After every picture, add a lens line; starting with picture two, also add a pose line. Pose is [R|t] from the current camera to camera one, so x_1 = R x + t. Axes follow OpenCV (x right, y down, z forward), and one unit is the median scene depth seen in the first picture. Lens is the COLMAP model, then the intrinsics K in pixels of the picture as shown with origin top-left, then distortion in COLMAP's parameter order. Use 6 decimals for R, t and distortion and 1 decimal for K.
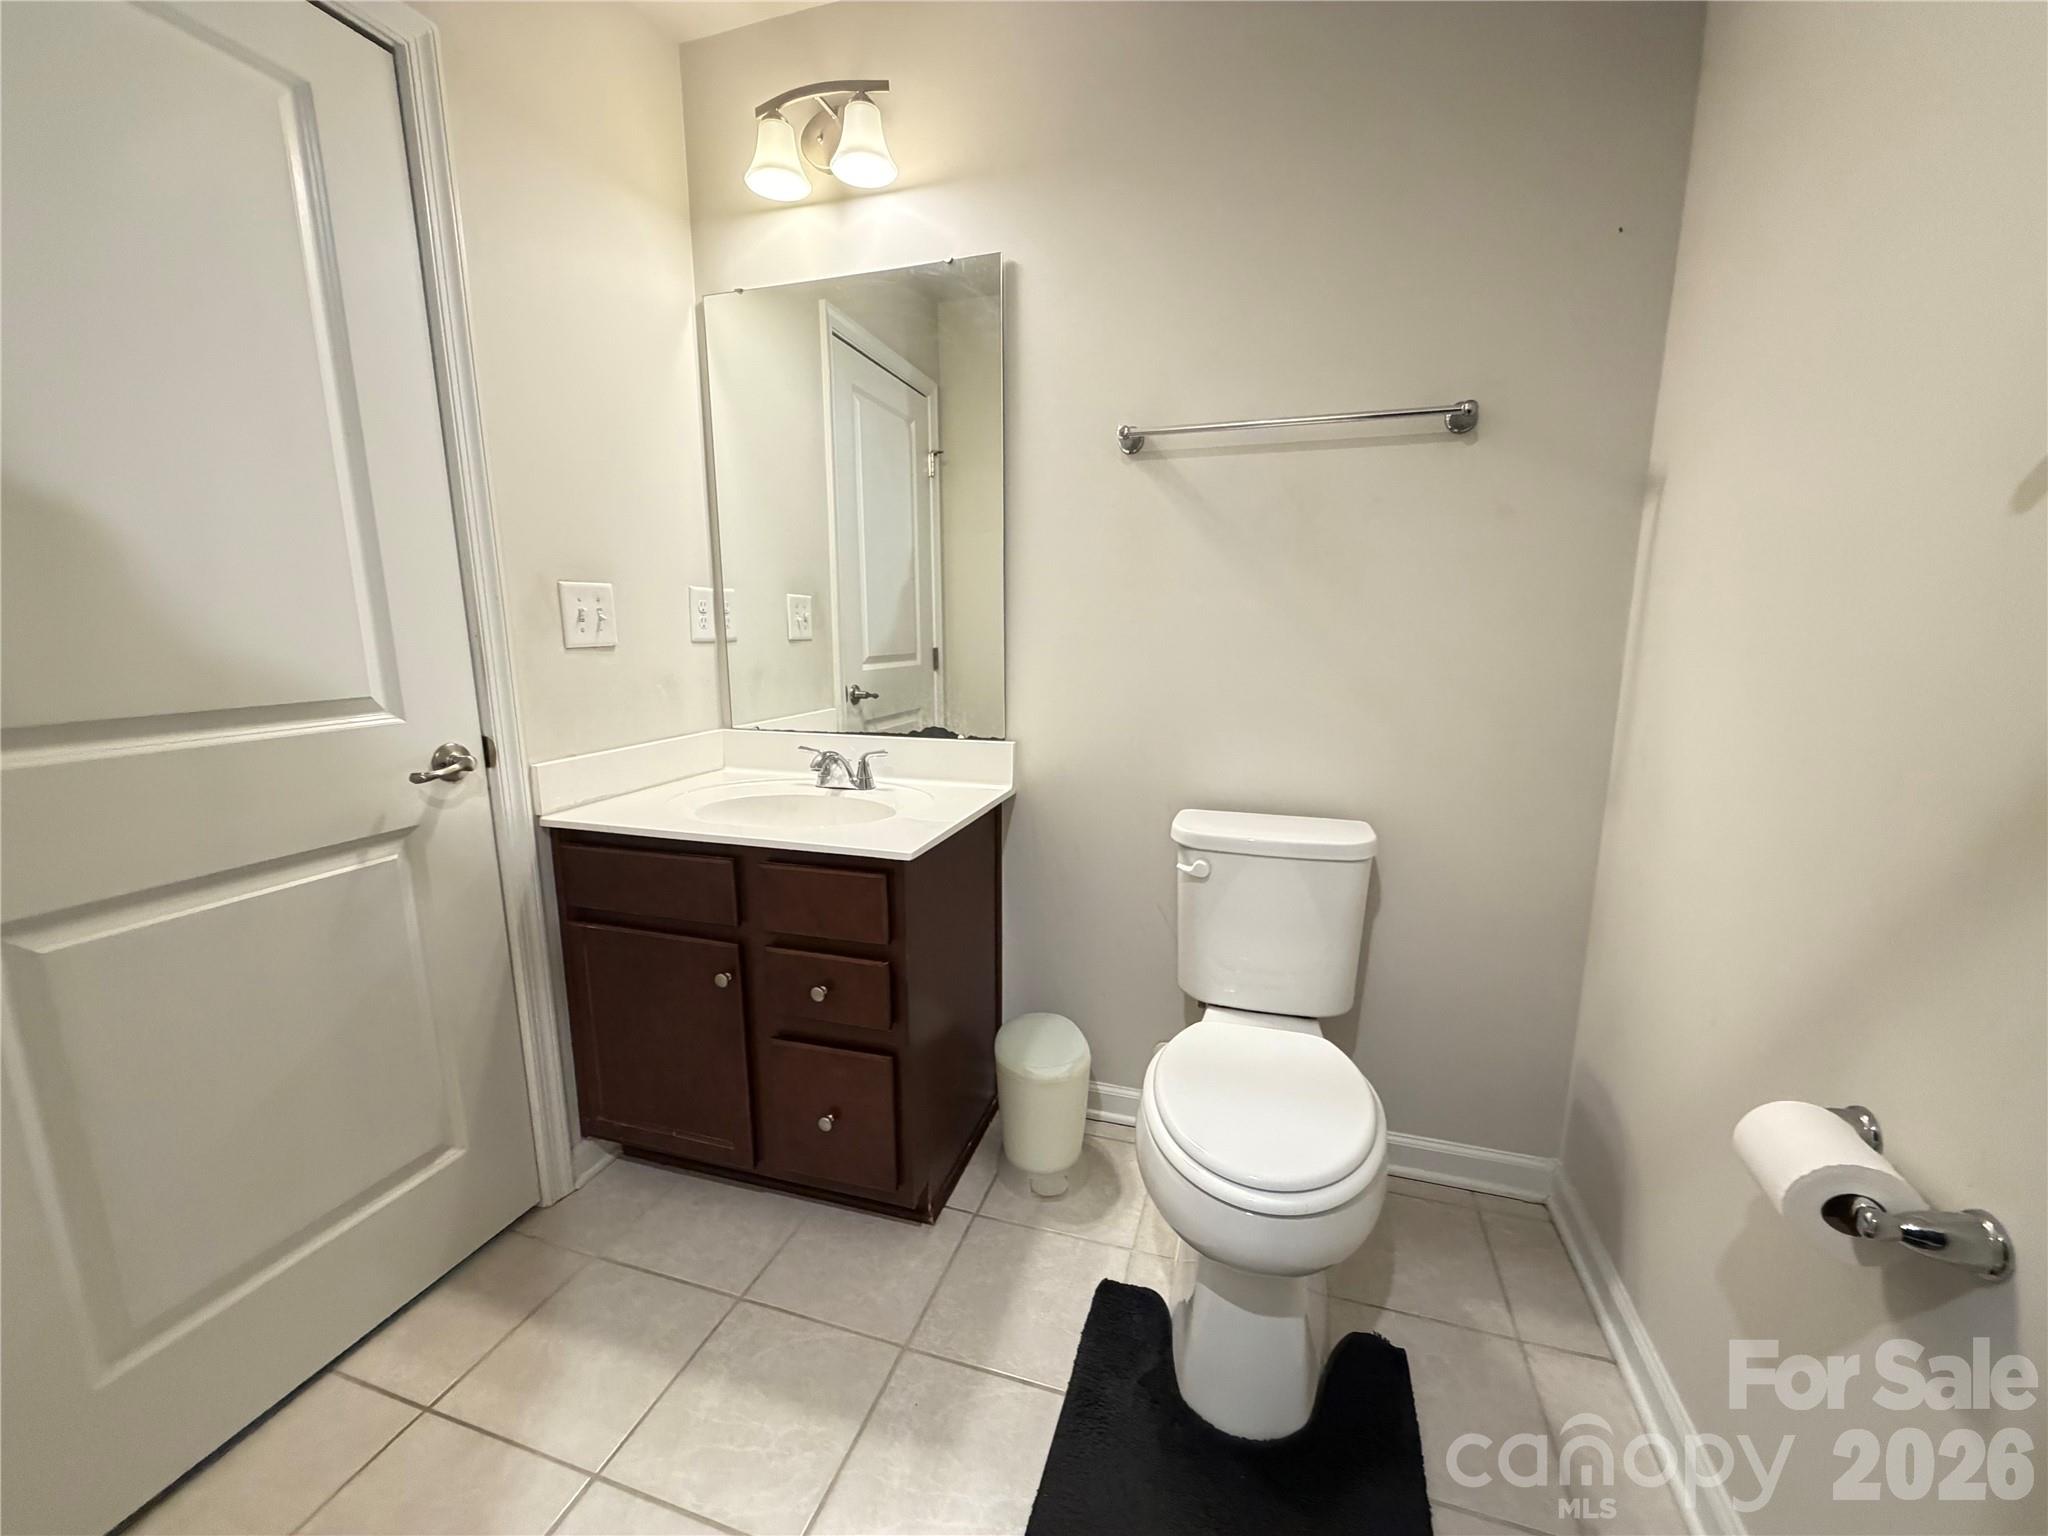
lens RADIAL K [[815.2, 0, 1028.2], [0, 815.2, 768.3], [0, 0, 1]] dist [-0.001035, -0.000640]
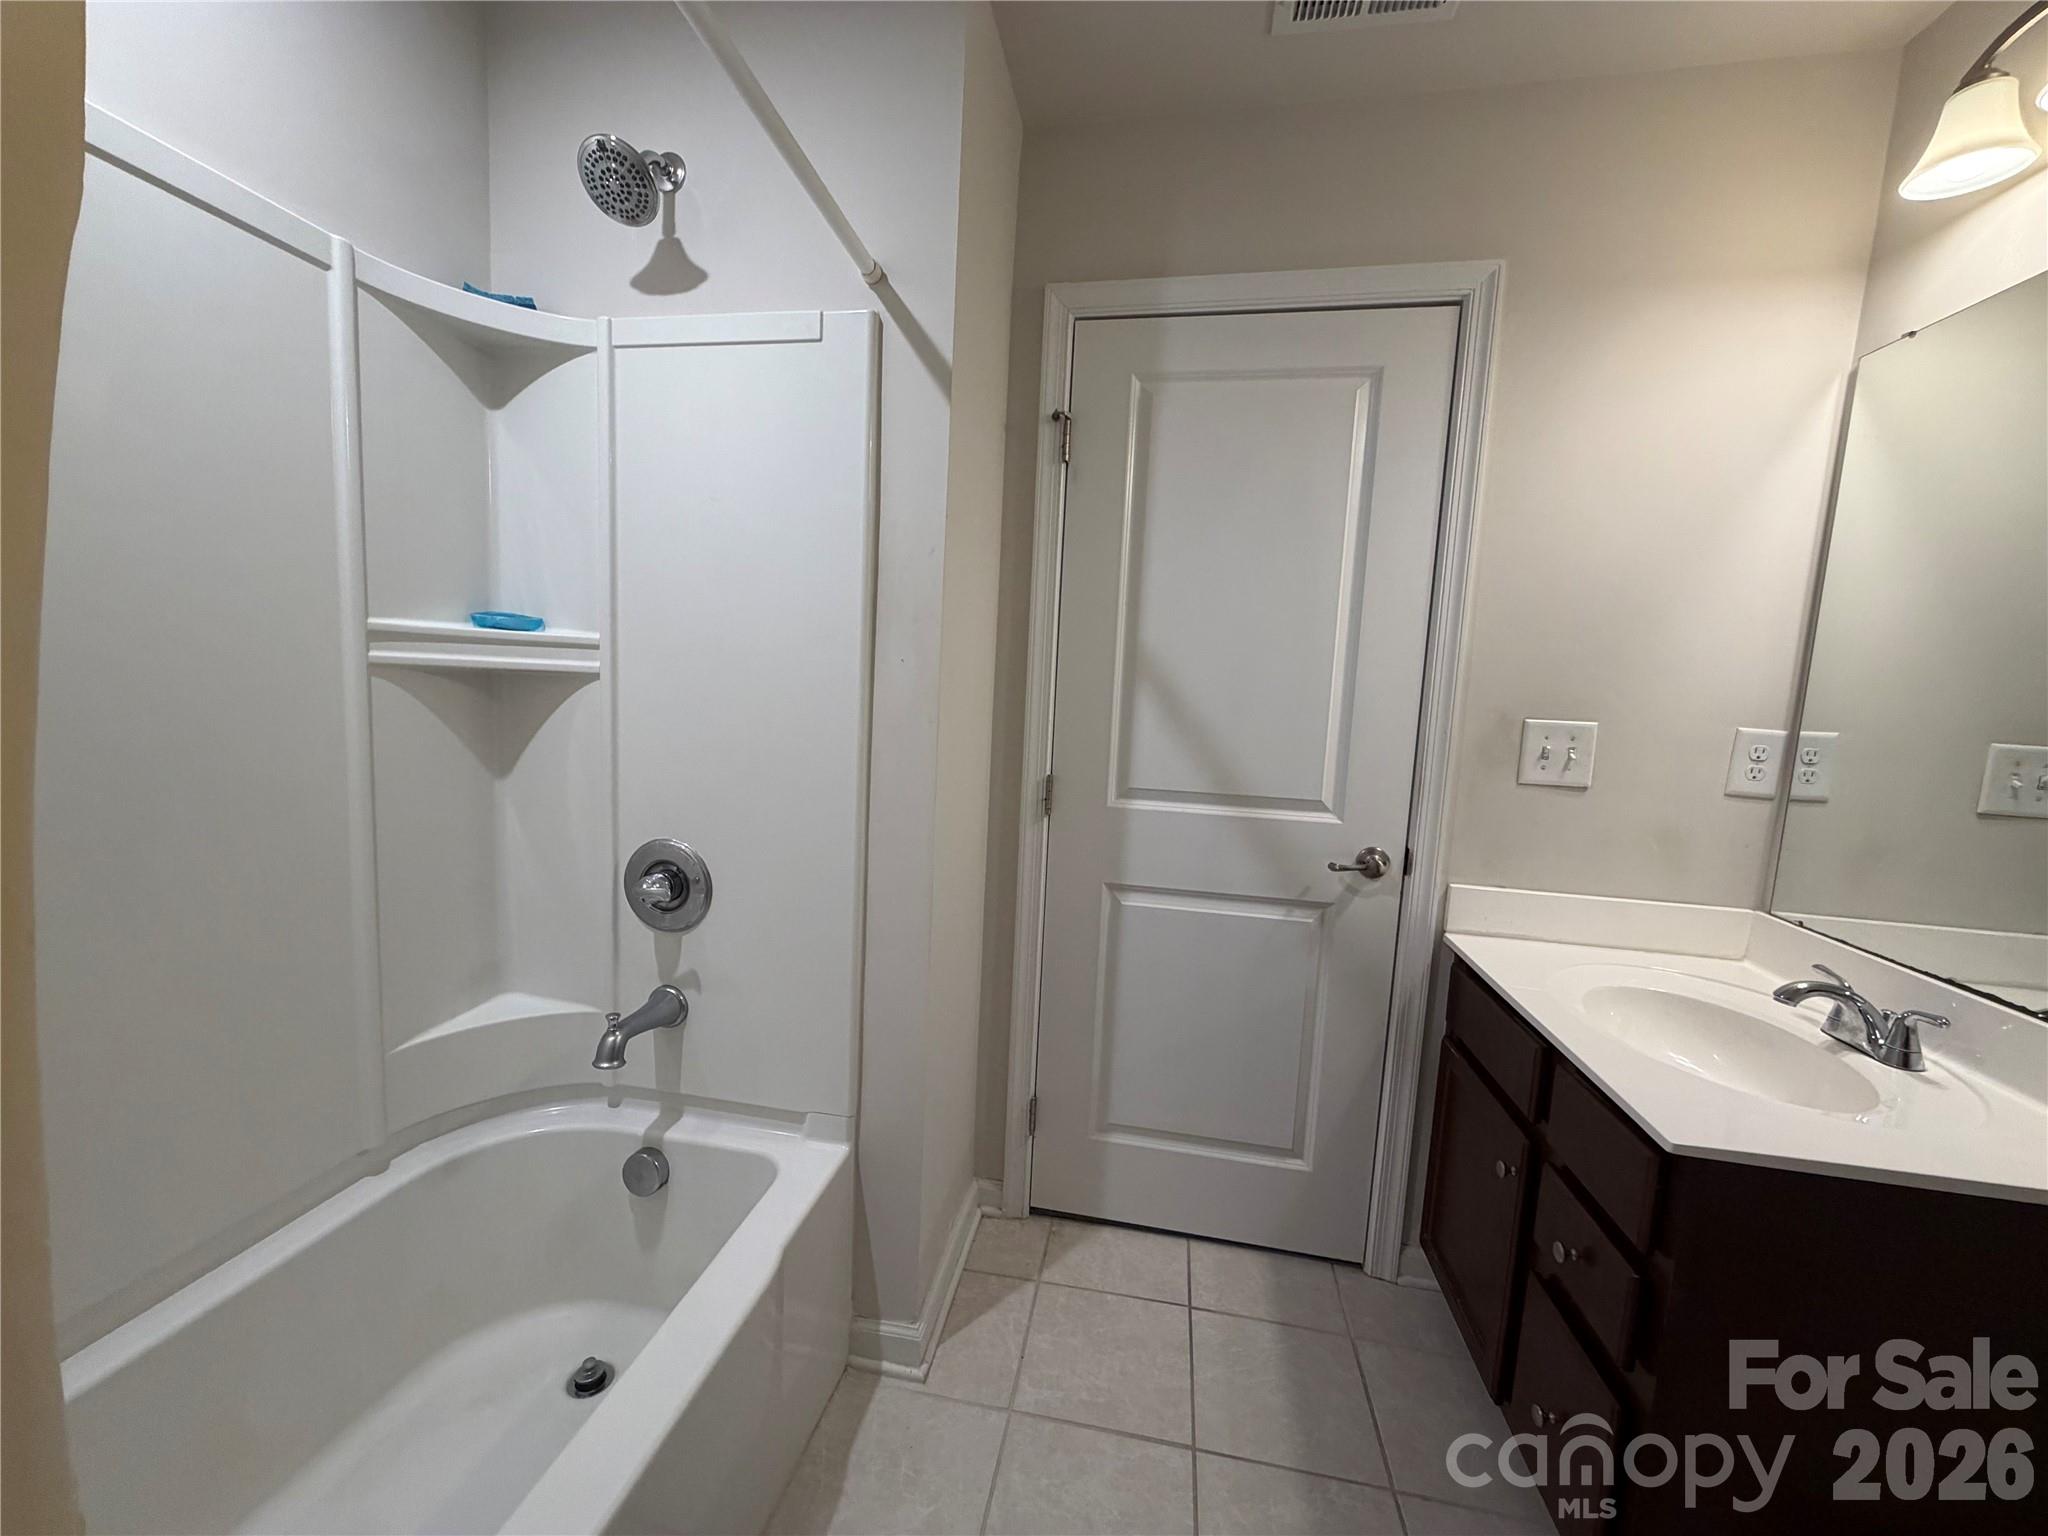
lens RADIAL K [[815.2, 0, 1022.8], [0, 815.2, 771.9], [0, 0, 1]] dist [-0.001035, -0.000640]
pose [[0.113490, 0.118360, -0.986464, 0.375917], [-0.224633, 0.970225, 0.090568, -0.118182], [0.967812, 0.211314, 0.136698, 0.268128]]
